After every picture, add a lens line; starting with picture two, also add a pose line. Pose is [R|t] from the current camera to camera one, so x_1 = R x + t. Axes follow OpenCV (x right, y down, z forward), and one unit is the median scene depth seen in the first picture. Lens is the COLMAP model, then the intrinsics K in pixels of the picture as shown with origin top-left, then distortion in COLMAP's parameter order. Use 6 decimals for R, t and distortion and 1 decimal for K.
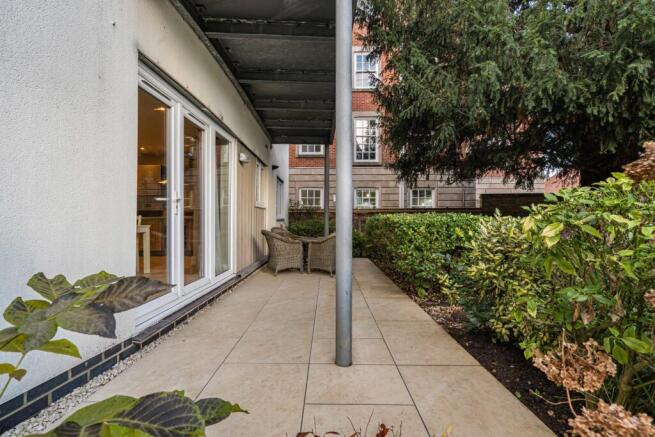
lens RADIAL K [[300.1, 0, 327.2], [0, 300.1, 219.5], [0, 0, 1]] dist [-0.005652, 0.001779]
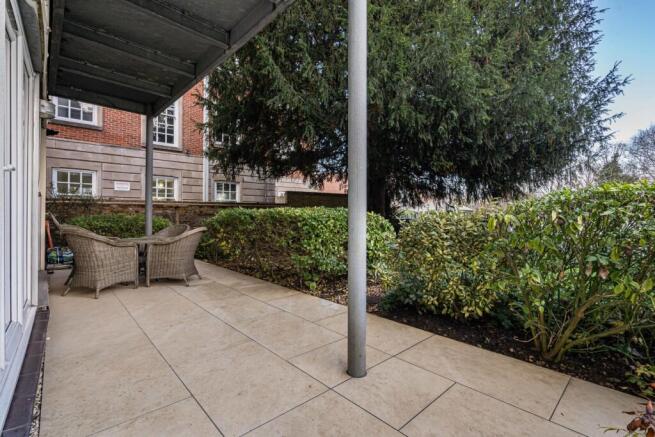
lens RADIAL K [[300.1, 0, 331.9], [0, 300.1, 216.8], [0, 0, 1]] dist [-0.005652, 0.001779]
pose [[0.727953, -0.003186, 0.685620, -0.208102], [-0.002665, 0.999969, 0.007476, 0.001882], [-0.685622, -0.007269, 0.727921, 0.136727]]
